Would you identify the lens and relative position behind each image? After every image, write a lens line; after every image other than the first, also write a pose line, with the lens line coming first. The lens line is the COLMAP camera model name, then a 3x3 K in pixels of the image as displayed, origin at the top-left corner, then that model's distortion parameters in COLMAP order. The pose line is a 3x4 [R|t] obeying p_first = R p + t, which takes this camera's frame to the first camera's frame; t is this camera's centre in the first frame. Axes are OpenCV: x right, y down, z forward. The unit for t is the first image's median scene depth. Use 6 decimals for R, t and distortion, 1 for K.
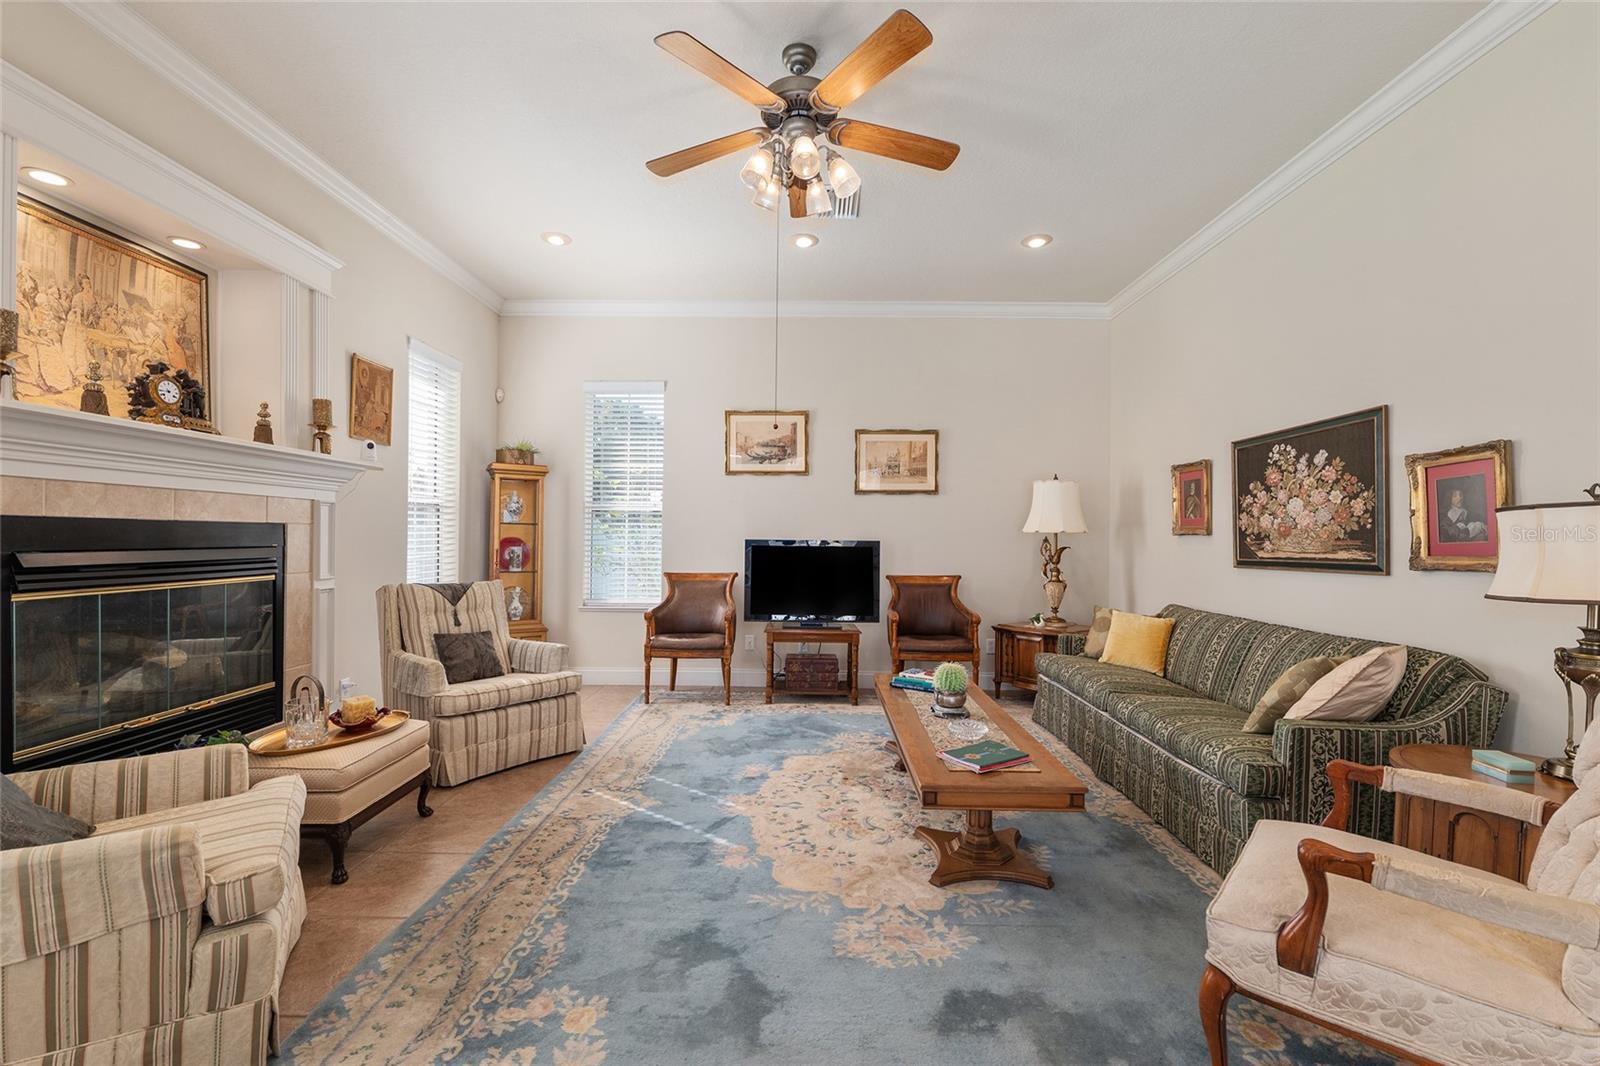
lens RADIAL K [[678.1, 0, 792.4], [0, 678.1, 538.8], [0, 0, 1]] dist [-0.006298, -0.001080]
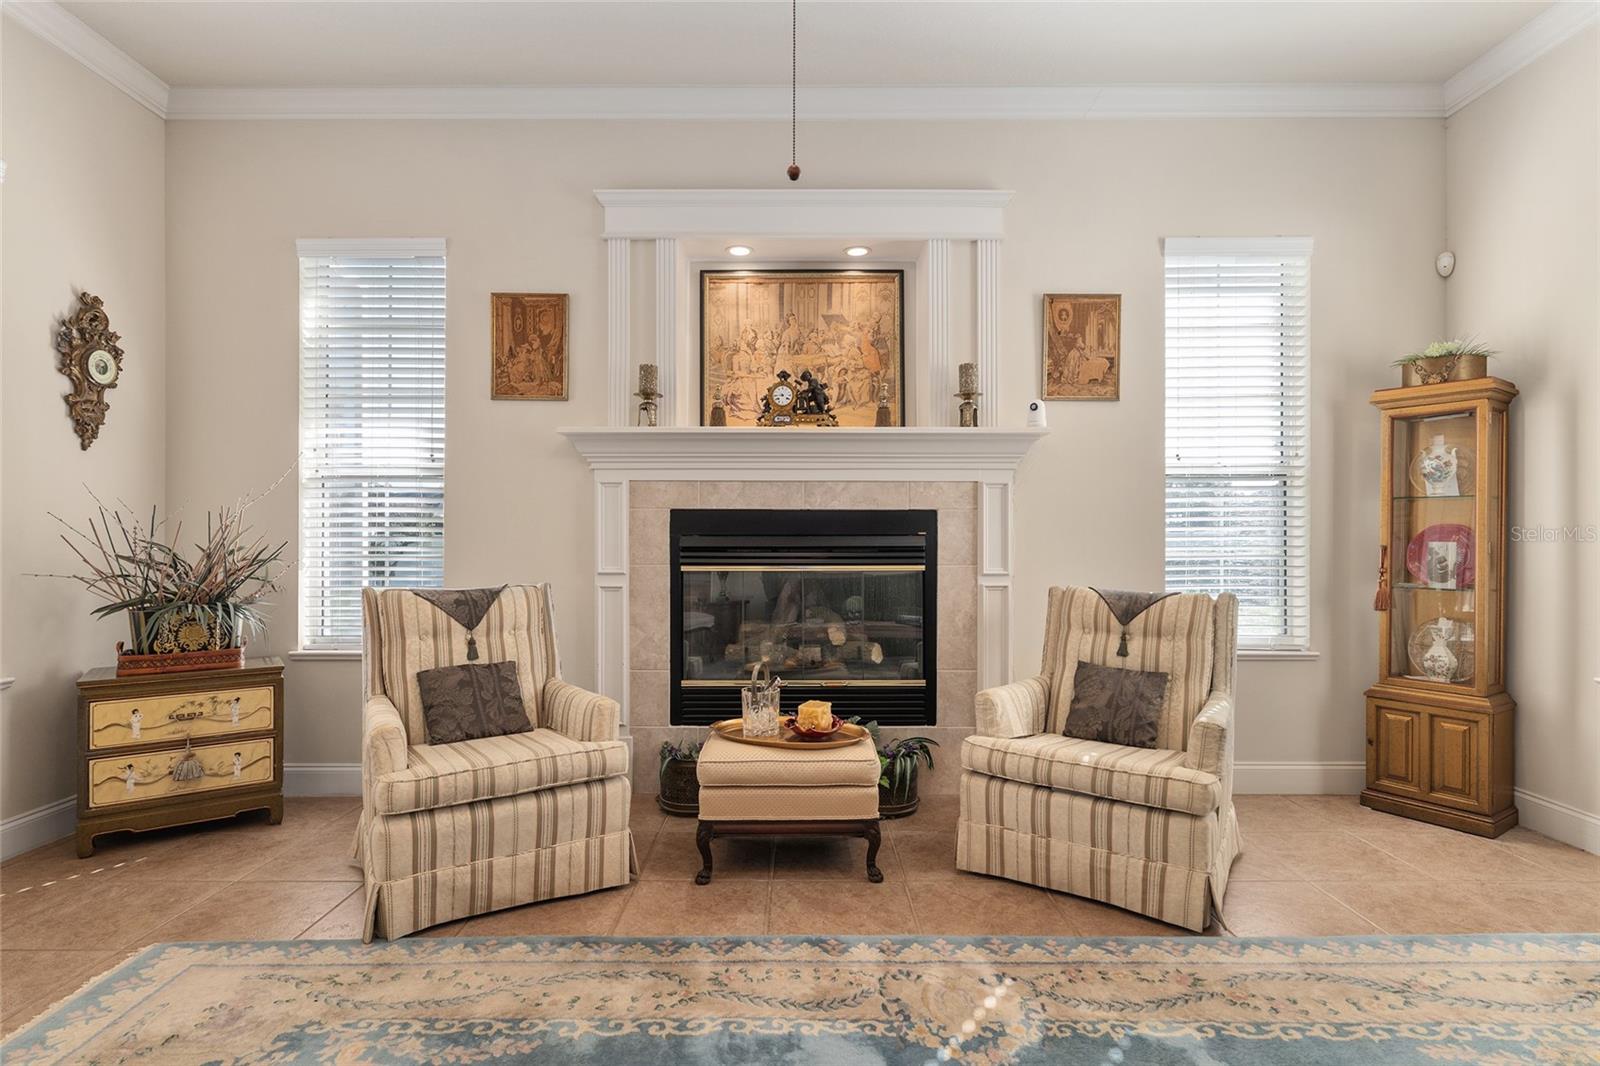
lens RADIAL K [[794.5, 0, 803.6], [0, 794.5, 539.9], [0, 0, 1]] dist [-0.000632, -0.000499]
pose [[0.026532, -0.009723, -0.999601, 0.307820], [-0.002437, 0.999949, -0.009791, 0.027839], [0.999645, 0.002696, 0.026506, 0.766562]]
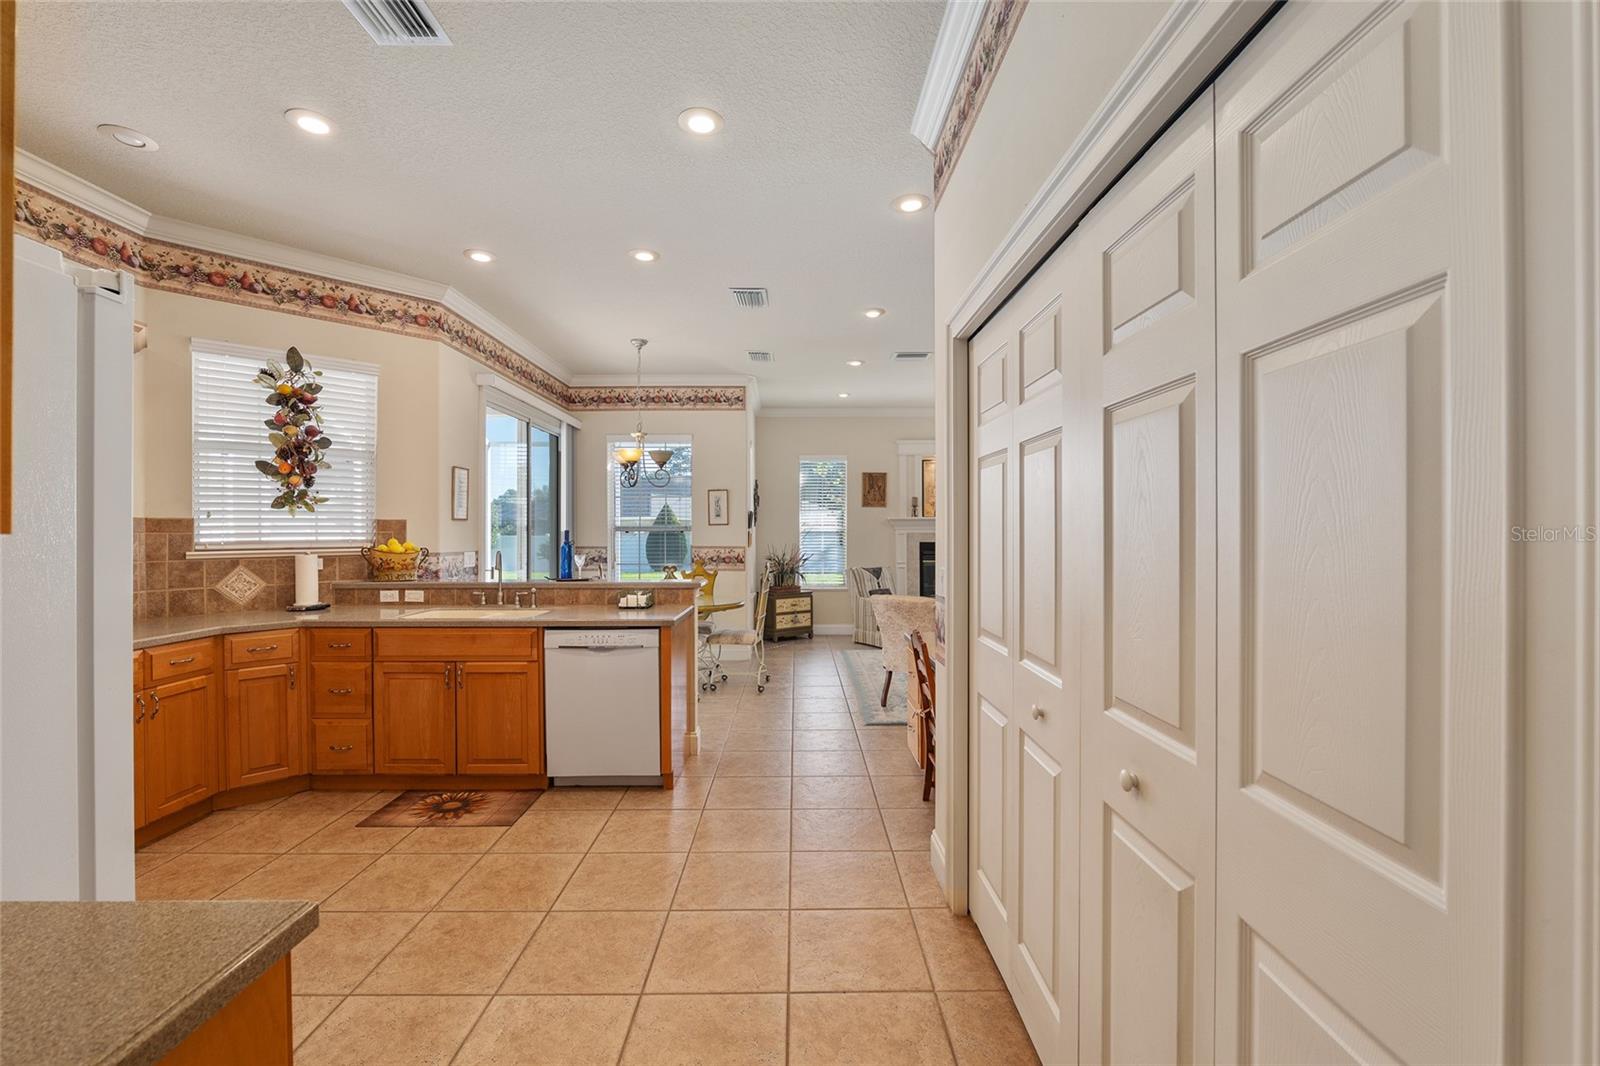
lens RADIAL K [[658.9, 0, 813.2], [0, 658.9, 531.4], [0, 0, 1]] dist [-0.009721, 0.000133]
pose [[0.046633, -0.013710, -0.998818, 1.915489], [-0.001466, 0.999904, -0.013794, -0.028408], [0.998911, 0.002108, 0.046608, 0.063731]]
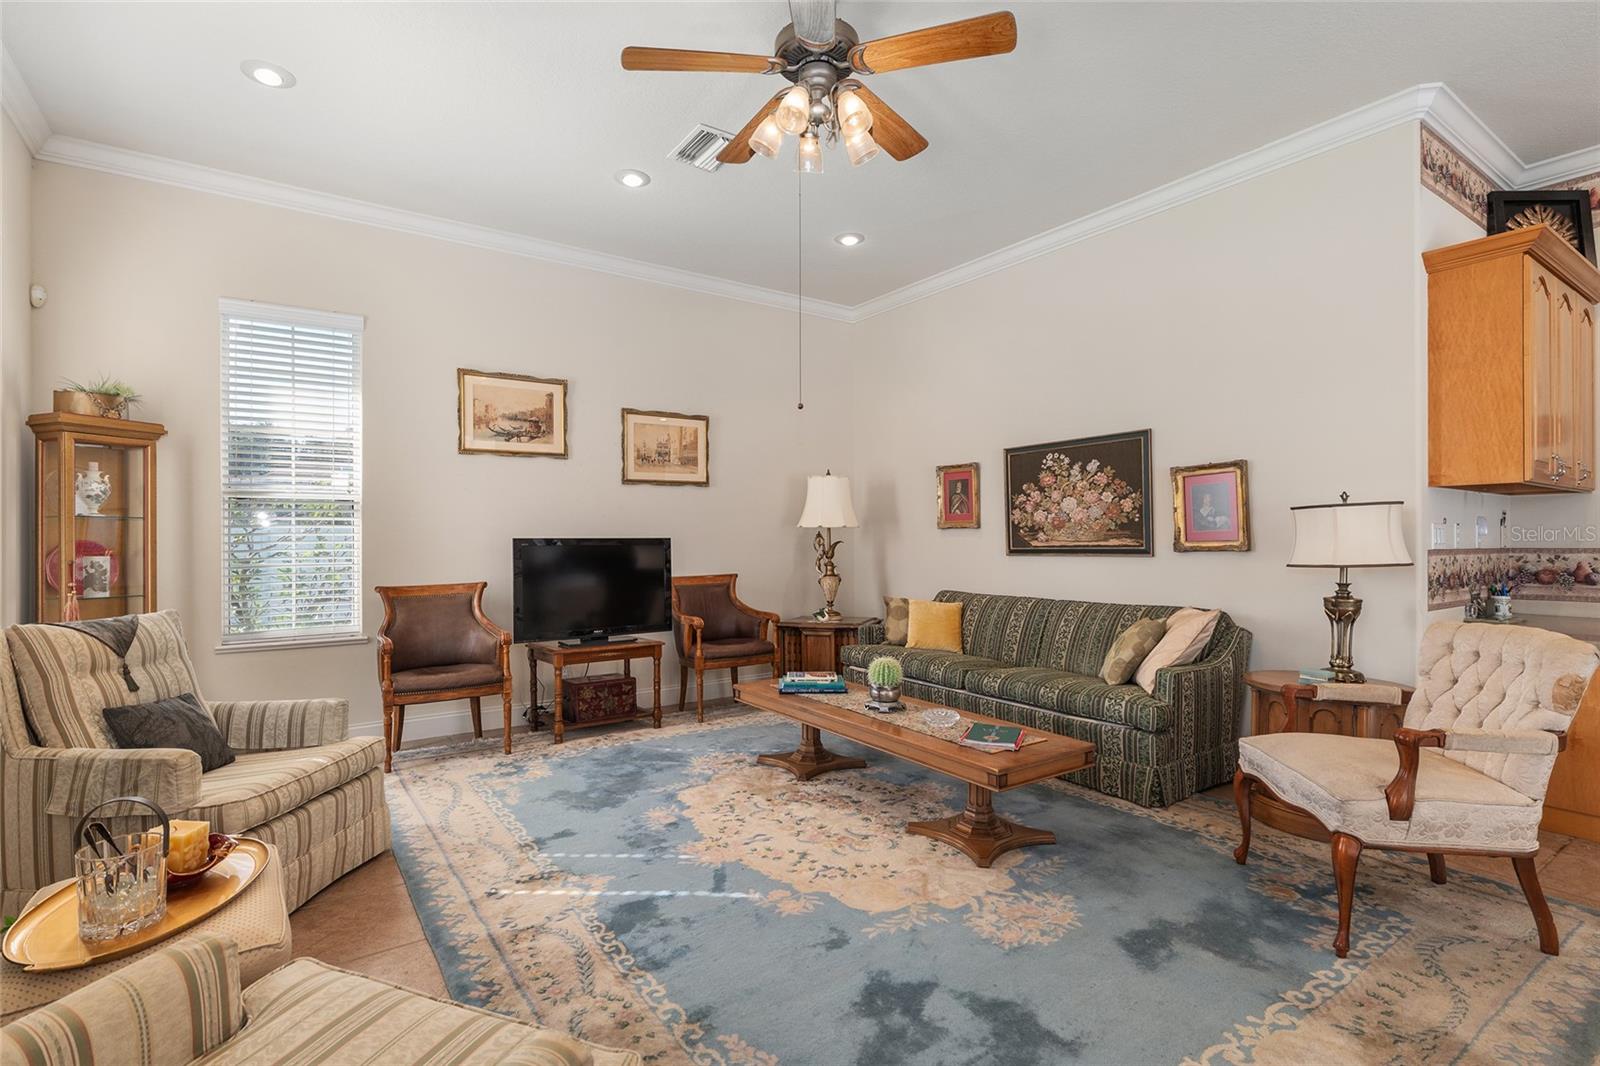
lens RADIAL K [[763.7, 0, 793.1], [0, 763.7, 539.0], [0, 0, 1]] dist [0.003770, -0.001681]
pose [[0.813318, -0.013924, 0.581652, -0.473531], [0.013056, 0.999899, 0.005680, 0.001457], [-0.581673, 0.002974, 0.813418, 0.151413]]
